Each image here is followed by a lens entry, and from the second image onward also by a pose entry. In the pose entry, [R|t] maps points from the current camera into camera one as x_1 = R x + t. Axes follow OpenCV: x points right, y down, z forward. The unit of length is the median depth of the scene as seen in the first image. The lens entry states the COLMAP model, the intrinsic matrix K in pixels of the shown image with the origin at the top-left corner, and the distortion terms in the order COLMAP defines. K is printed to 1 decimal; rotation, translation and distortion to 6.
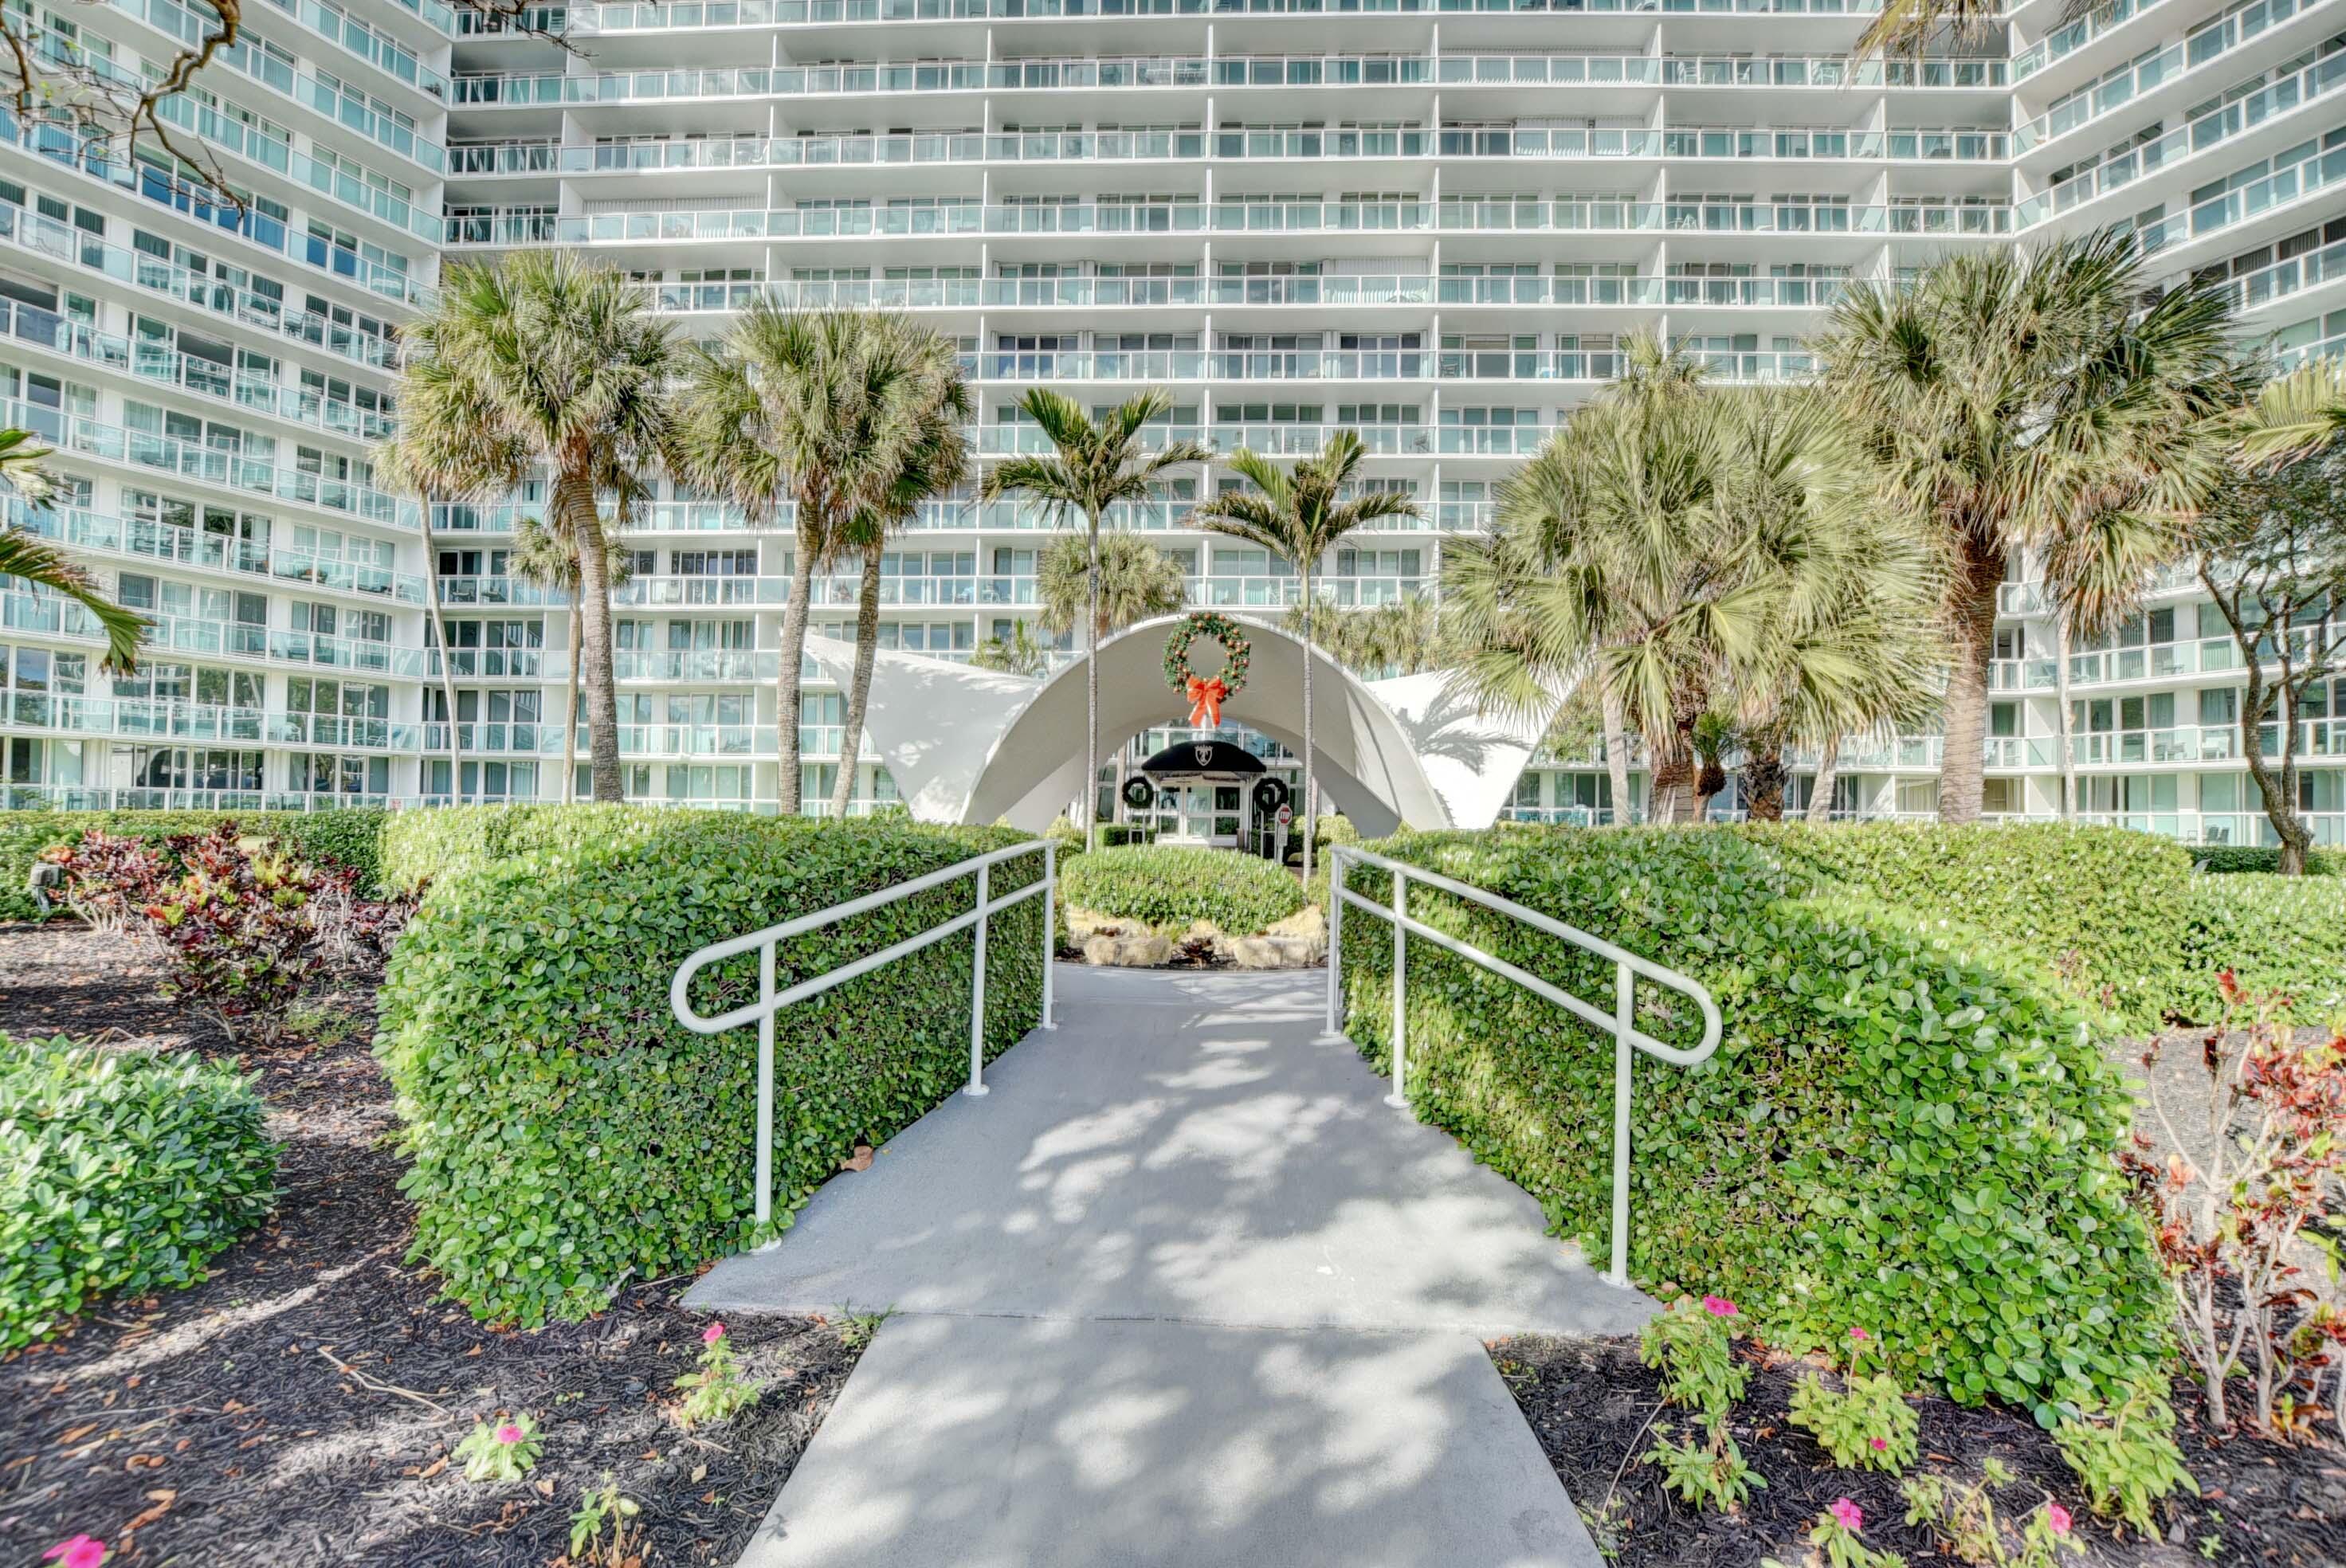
lens RADIAL K [[1037.7, 0, 1169.2], [0, 1037.7, 792.5], [0, 0, 1]] dist [-0.014488, 0.000683]
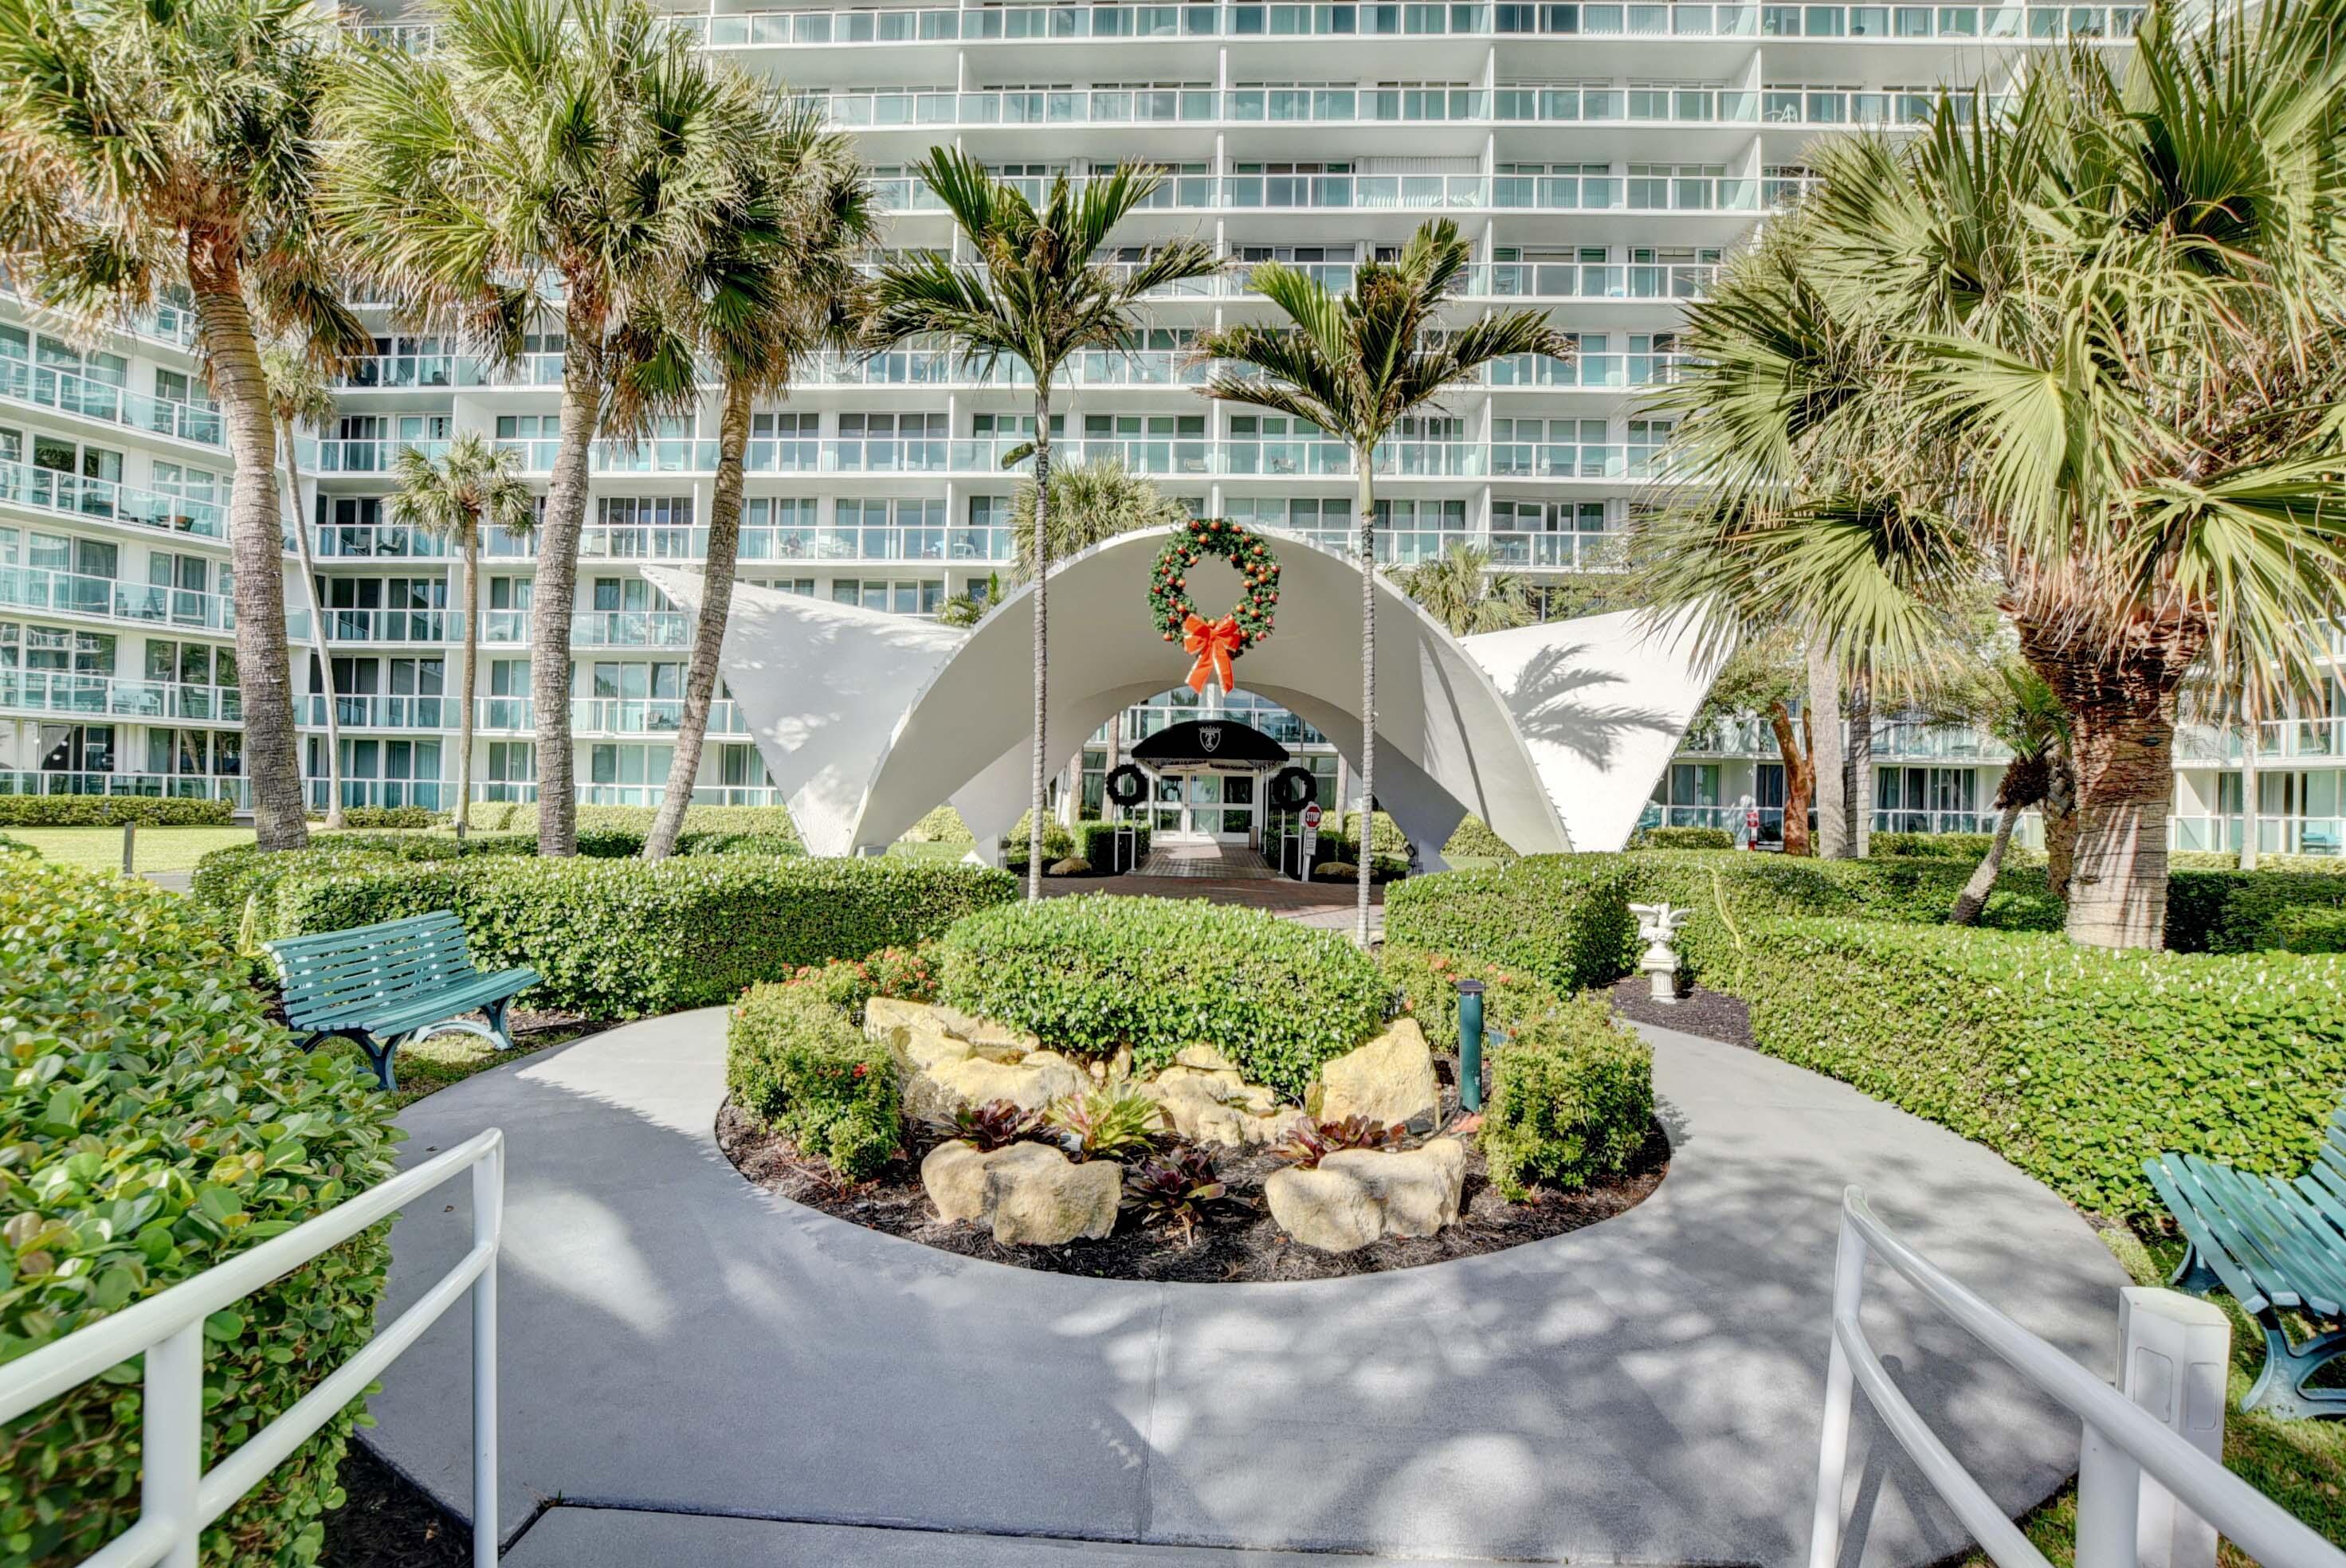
lens RADIAL K [[1037.7, 0, 1181.6], [0, 1037.7, 791.3], [0, 0, 1]] dist [-0.014488, 0.000683]
pose [[0.999961, 0.007870, 0.003969, 0.007130], [-0.007926, 0.999866, 0.014332, -0.005277], [-0.003856, -0.014363, 0.999889, 0.169958]]
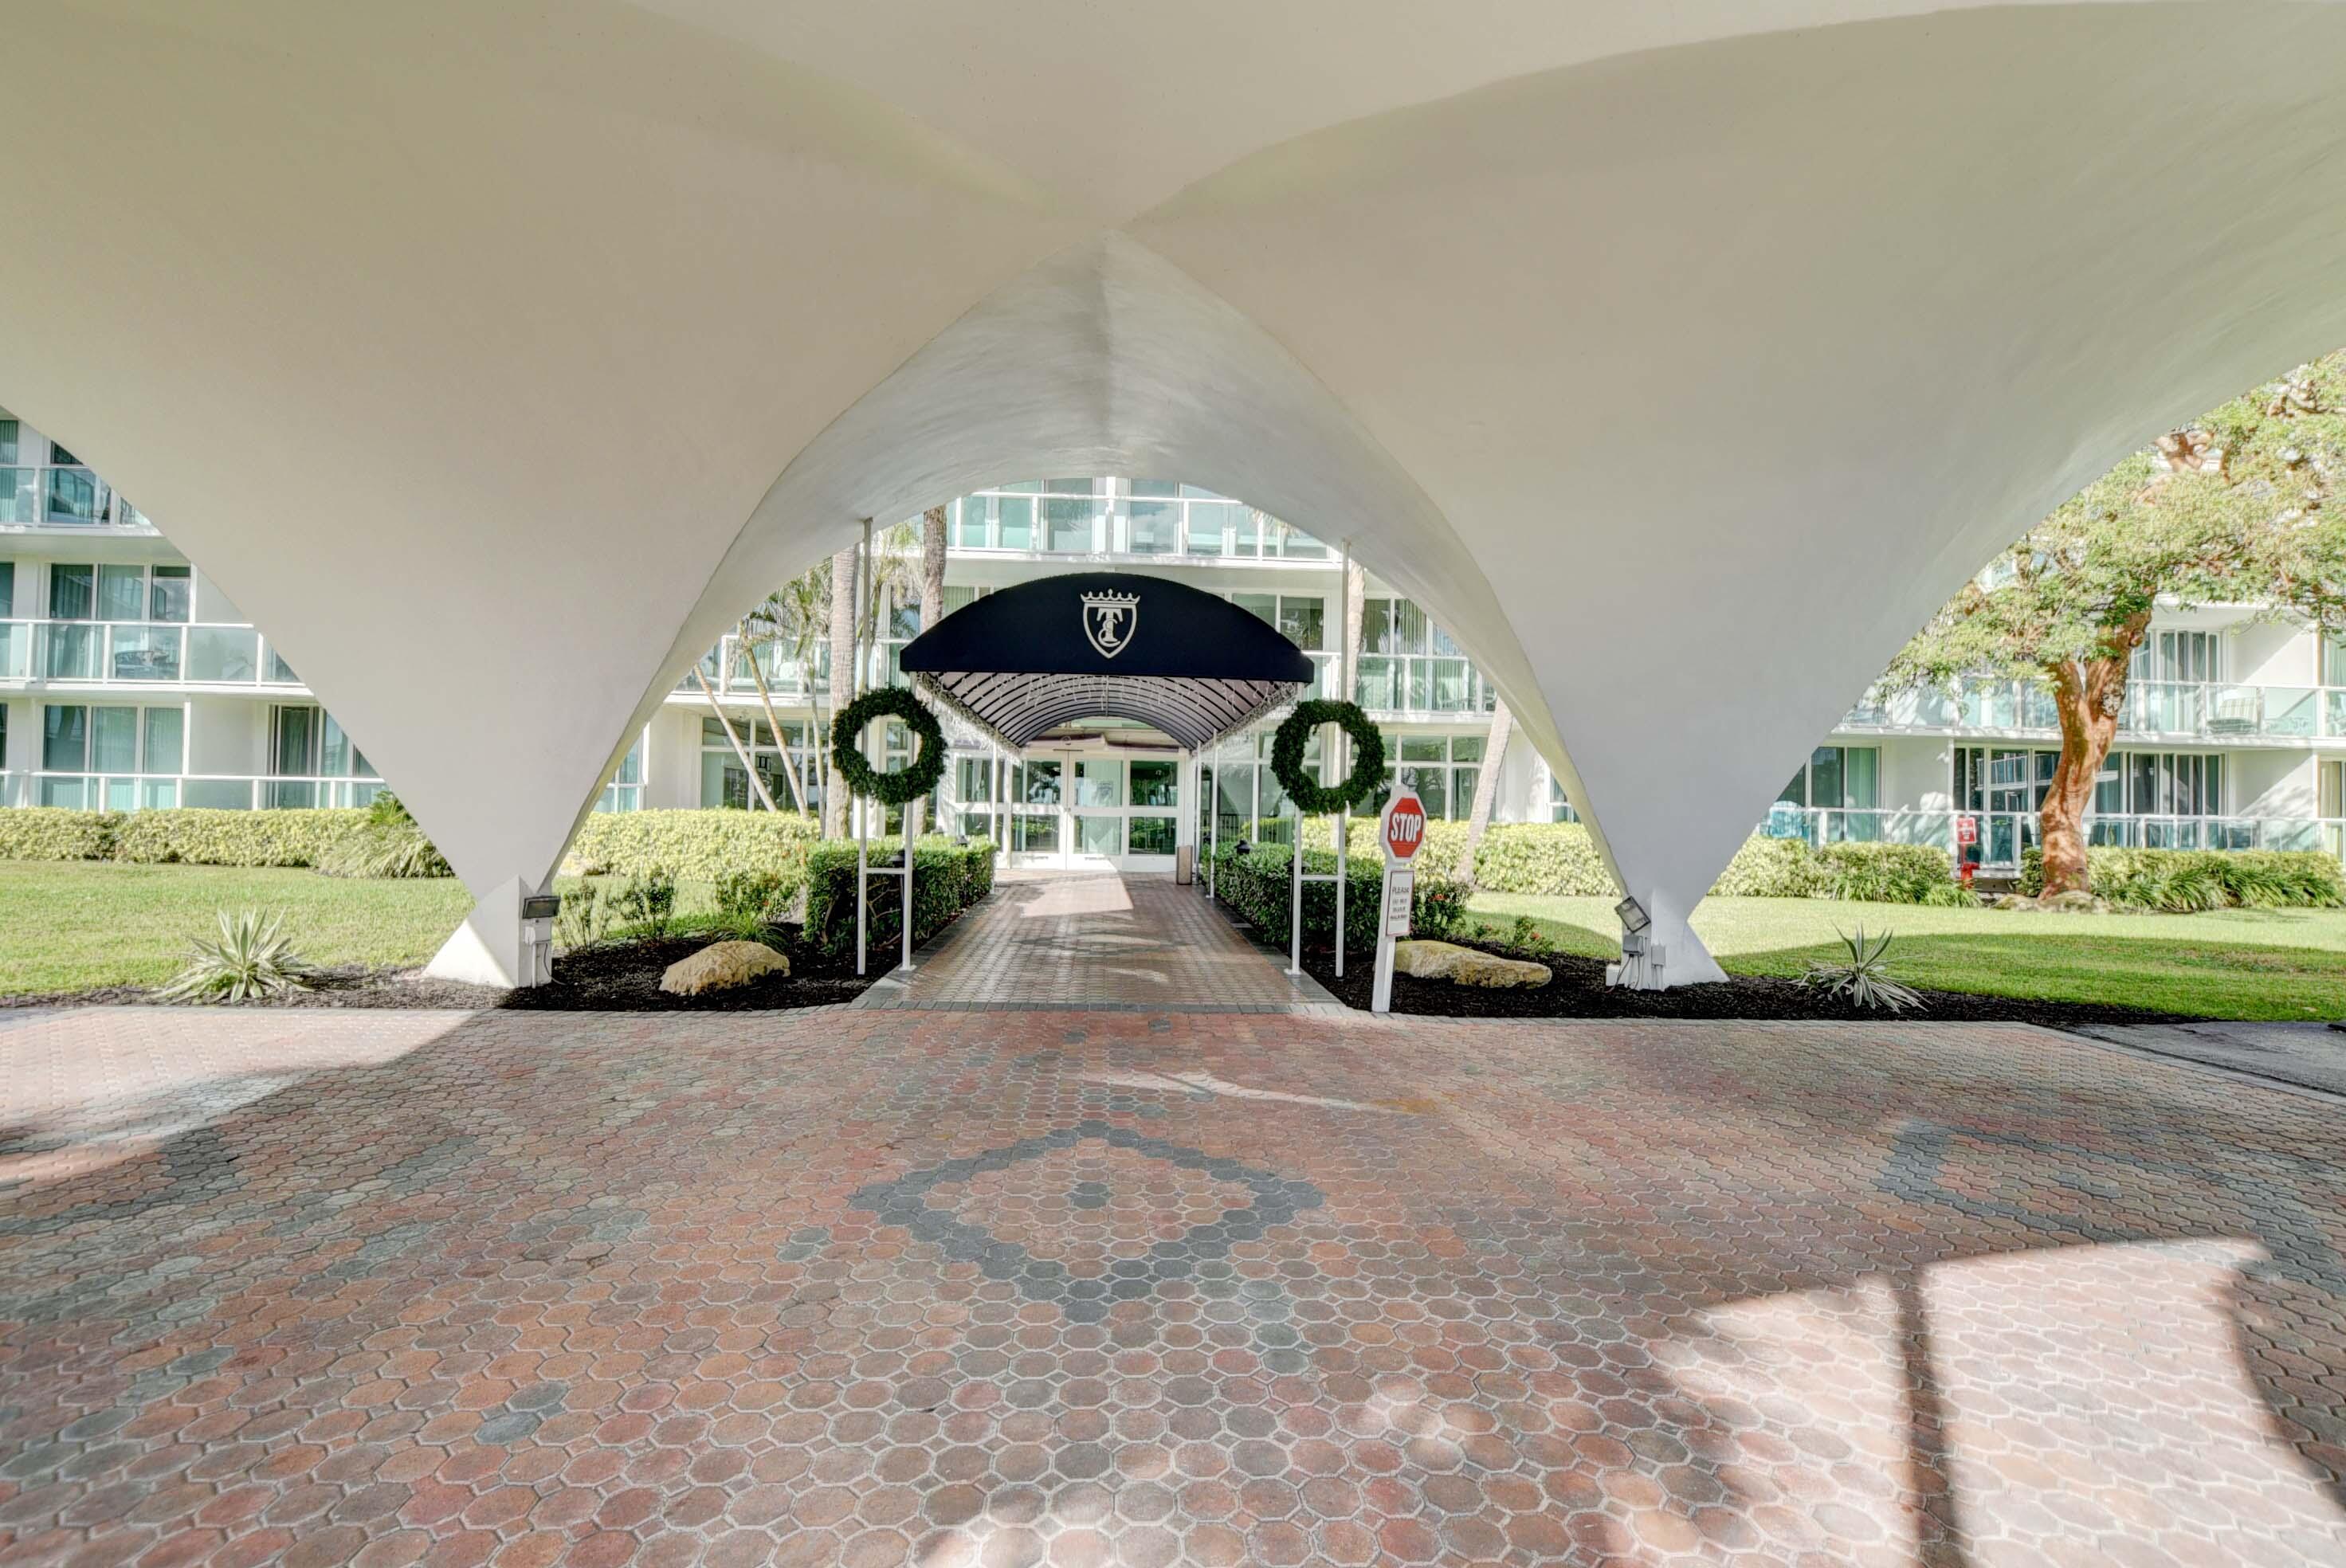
lens RADIAL K [[1037.7, 0, 1169.3], [0, 1037.7, 789.4], [0, 0, 1]] dist [-0.014488, 0.000683]
pose [[0.995389, 0.010014, 0.095398, 0.018057], [-0.010136, 0.999948, 0.000791, 0.010745], [-0.095385, -0.001754, 0.995439, 0.574557]]
